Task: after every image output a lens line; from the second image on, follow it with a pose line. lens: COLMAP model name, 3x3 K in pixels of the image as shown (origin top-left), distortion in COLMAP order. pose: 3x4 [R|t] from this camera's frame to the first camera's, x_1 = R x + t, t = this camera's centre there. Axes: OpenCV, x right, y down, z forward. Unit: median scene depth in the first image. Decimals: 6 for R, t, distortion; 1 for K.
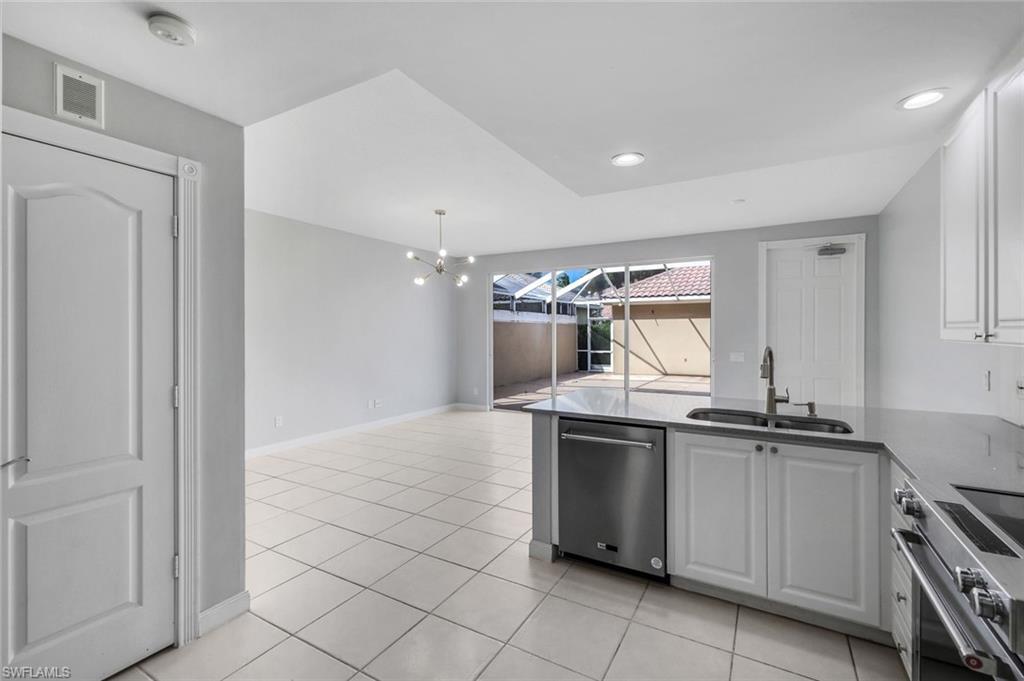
lens RADIAL K [[455.7, 0, 513.2], [0, 455.7, 329.7], [0, 0, 1]] dist [0.002505, 0.000593]
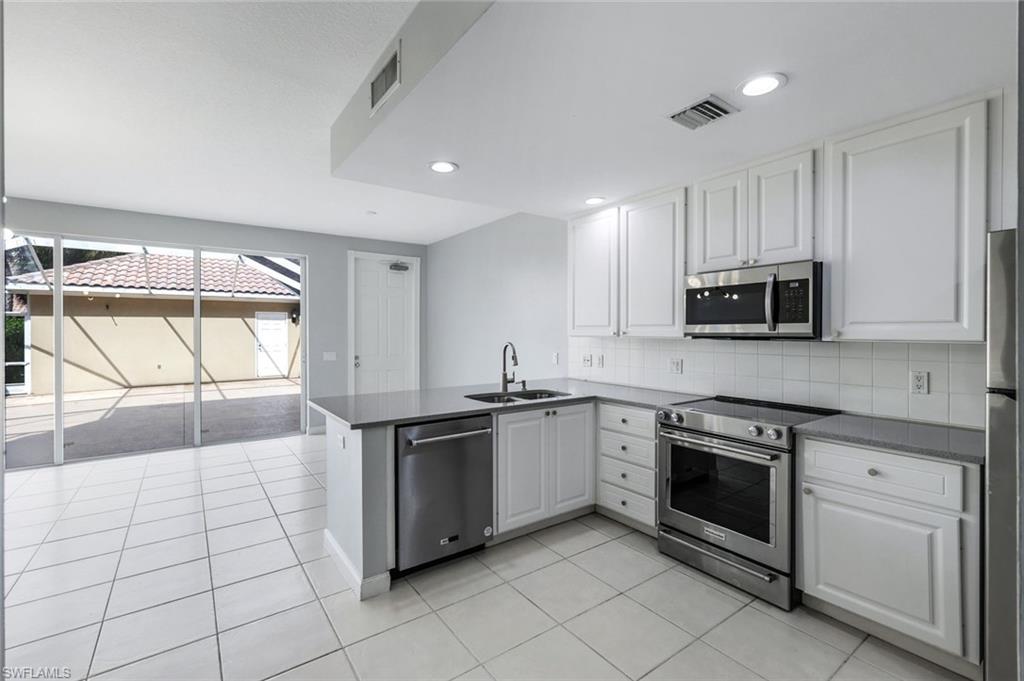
lens RADIAL K [[455.7, 0, 513.2], [0, 455.7, 329.7], [0, 0, 1]] dist [0.002505, 0.000593]
pose [[0.405432, 0.002856, 0.914121, -0.303784], [-0.000782, 0.999996, -0.002778, 0.001519], [-0.914125, 0.000411, 0.405433, 0.199995]]
